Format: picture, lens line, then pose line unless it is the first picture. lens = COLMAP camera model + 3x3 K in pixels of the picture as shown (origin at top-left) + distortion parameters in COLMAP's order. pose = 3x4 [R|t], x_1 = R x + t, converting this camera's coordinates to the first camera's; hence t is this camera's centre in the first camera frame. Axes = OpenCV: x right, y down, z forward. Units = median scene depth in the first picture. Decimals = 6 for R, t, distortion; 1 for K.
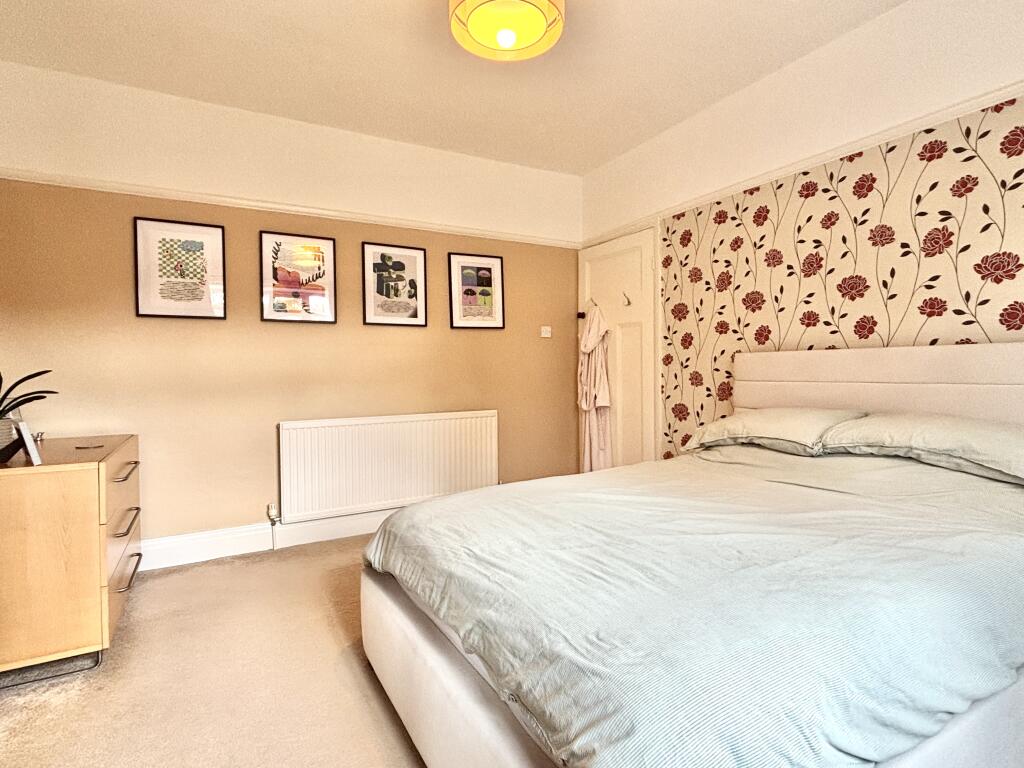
lens RADIAL K [[506.1, 0, 515.3], [0, 506.1, 385.6], [0, 0, 1]] dist [-0.002999, -0.000351]
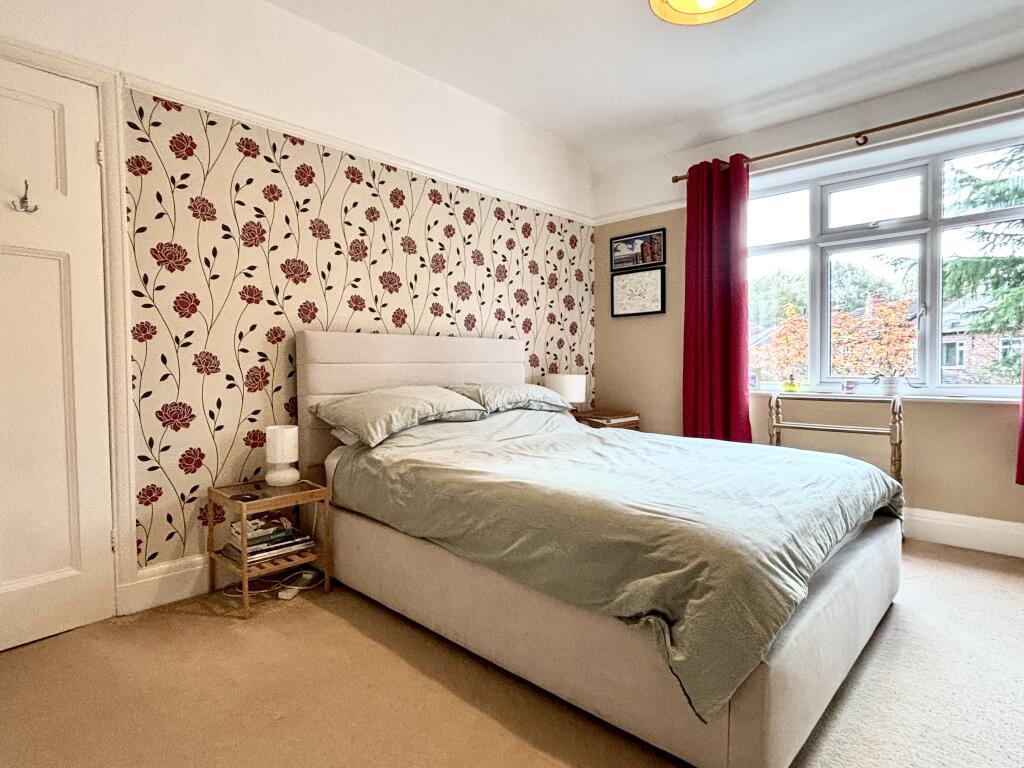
lens RADIAL K [[571.5, 0, 515.7], [0, 571.5, 378.5], [0, 0, 1]] dist [-0.021086, -0.002139]
pose [[-0.291741, -0.031418, 0.955981, -0.613002], [0.019862, 0.999046, 0.038894, -0.017590], [-0.956291, 0.030335, -0.290838, 1.024078]]
